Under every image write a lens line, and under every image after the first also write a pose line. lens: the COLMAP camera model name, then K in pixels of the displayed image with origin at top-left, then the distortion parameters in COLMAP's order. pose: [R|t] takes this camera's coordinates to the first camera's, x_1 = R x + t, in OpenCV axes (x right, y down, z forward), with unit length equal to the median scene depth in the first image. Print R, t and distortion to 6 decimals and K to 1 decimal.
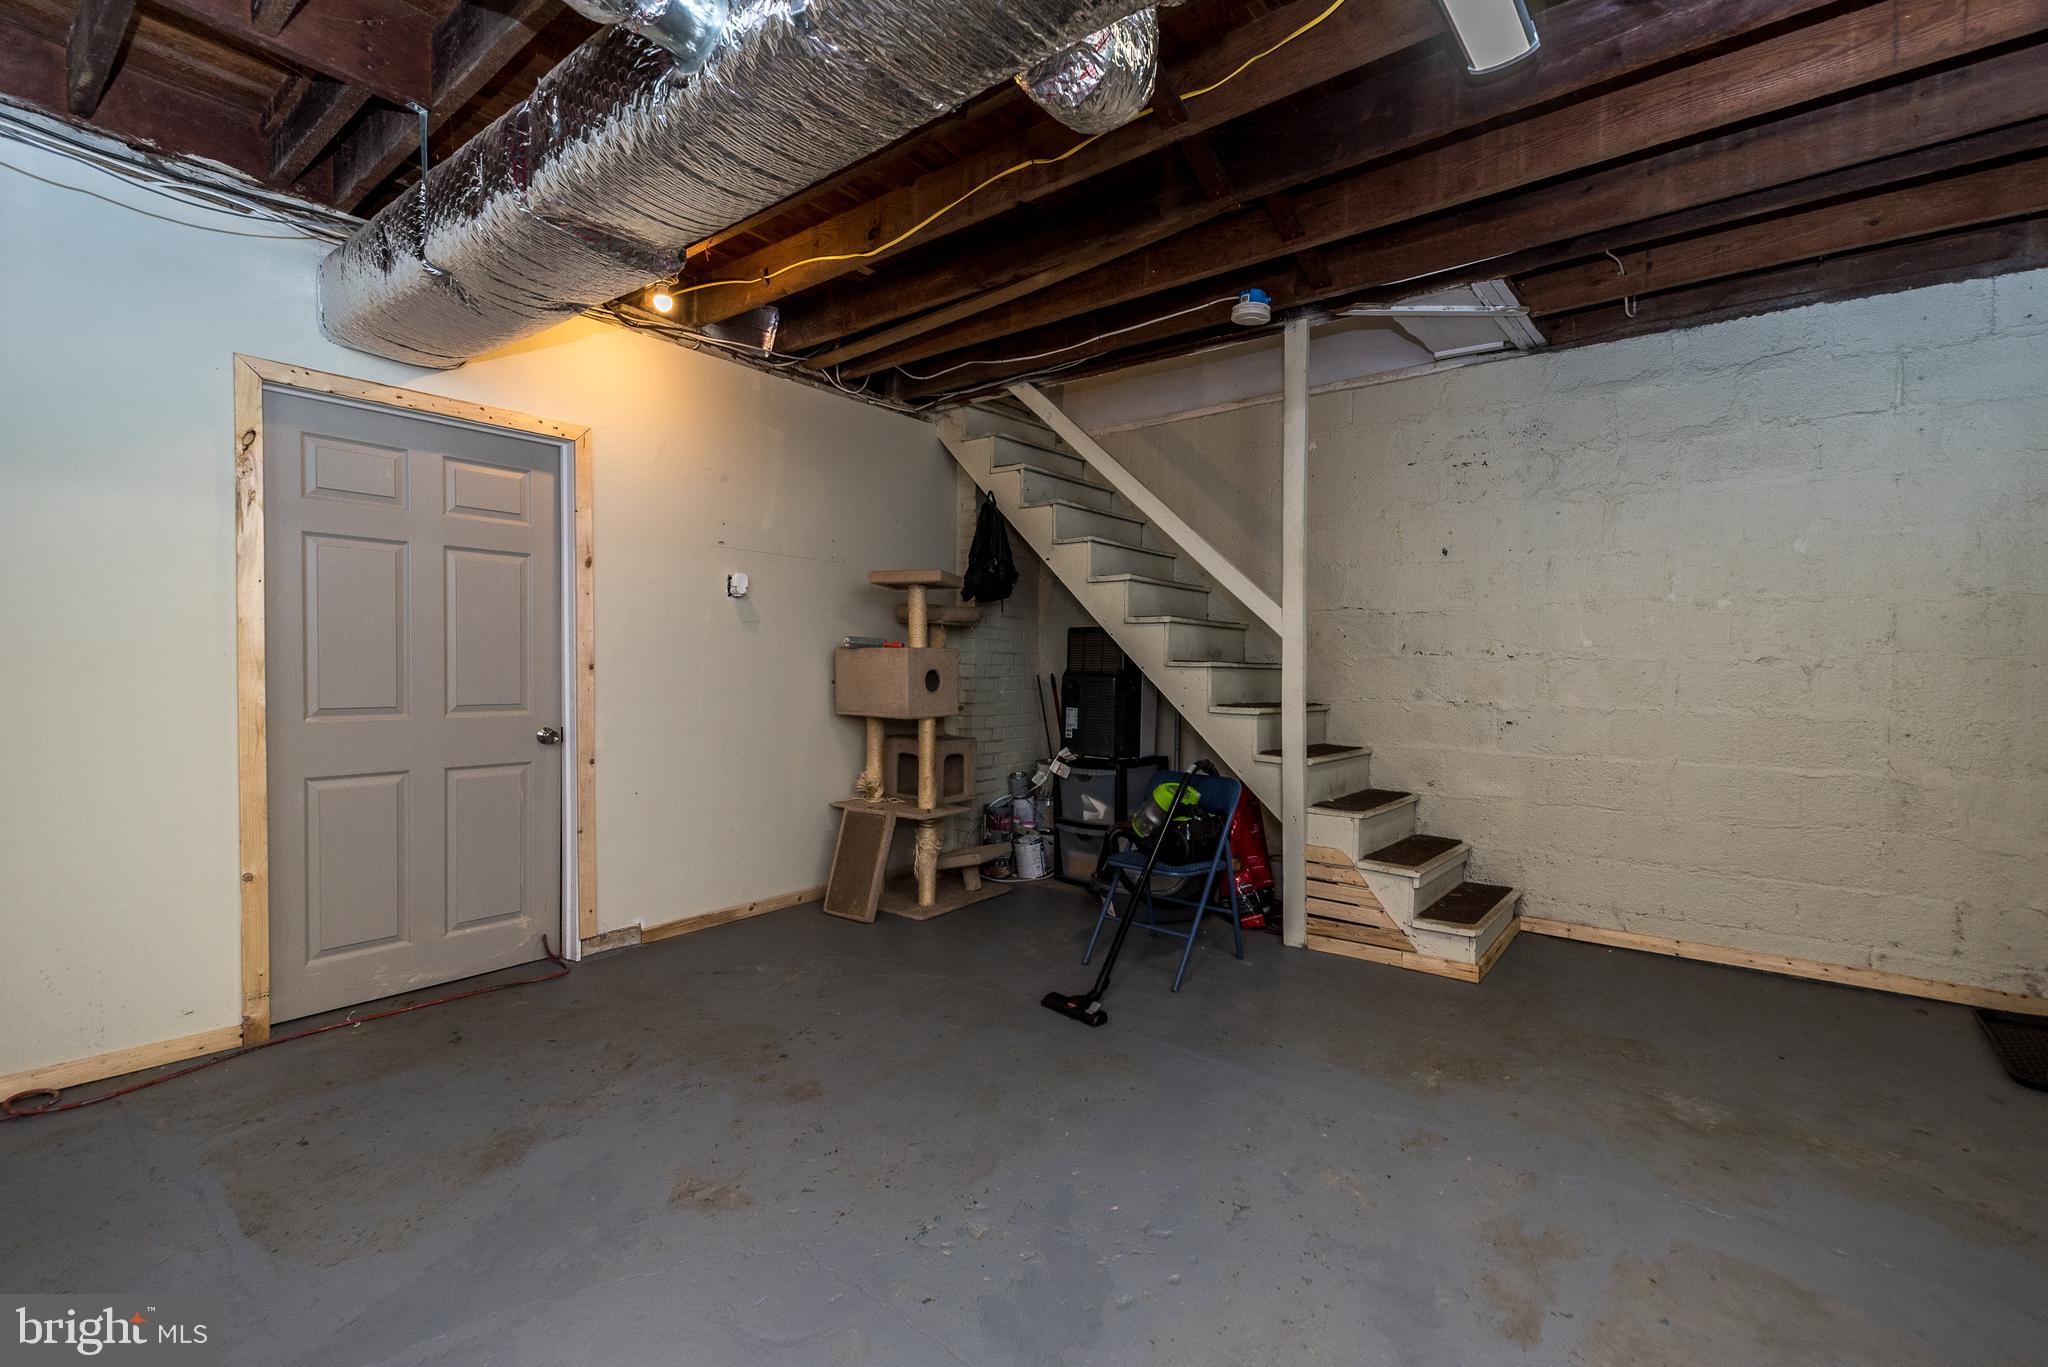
lens RADIAL K [[913.8, 0, 1033.9], [0, 913.8, 685.1], [0, 0, 1]] dist [0.010086, 0.002381]
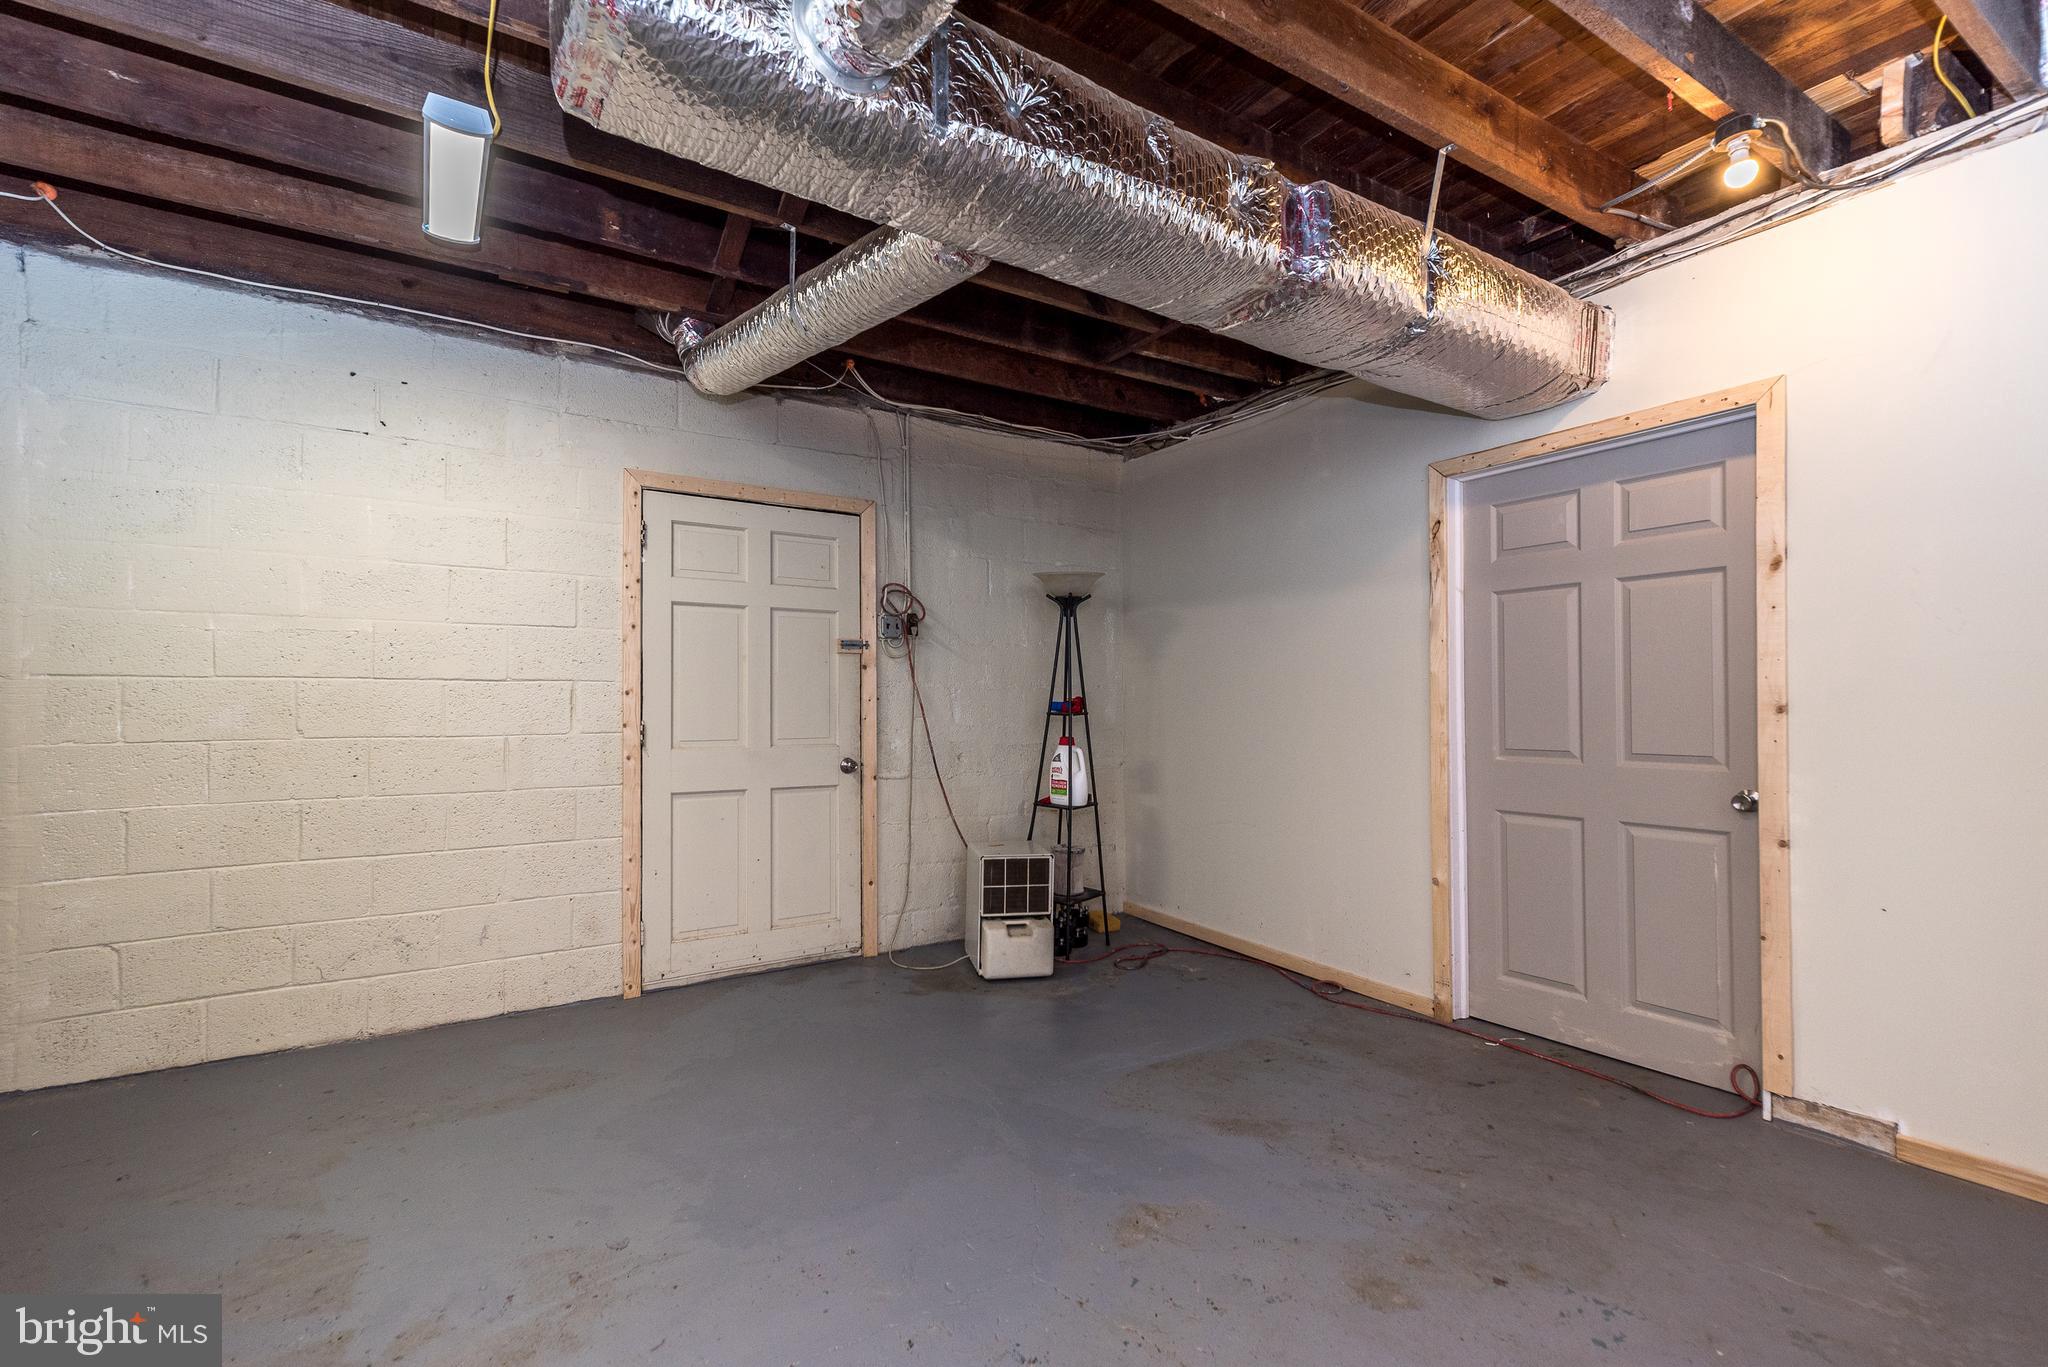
lens RADIAL K [[913.8, 0, 1031.9], [0, 913.8, 687.1], [0, 0, 1]] dist [0.010086, 0.002381]
pose [[-0.314454, -0.030620, -0.948779, 0.436718], [-0.023120, 0.999430, -0.024592, -0.007237], [0.948991, 0.014203, -0.314983, 0.779428]]
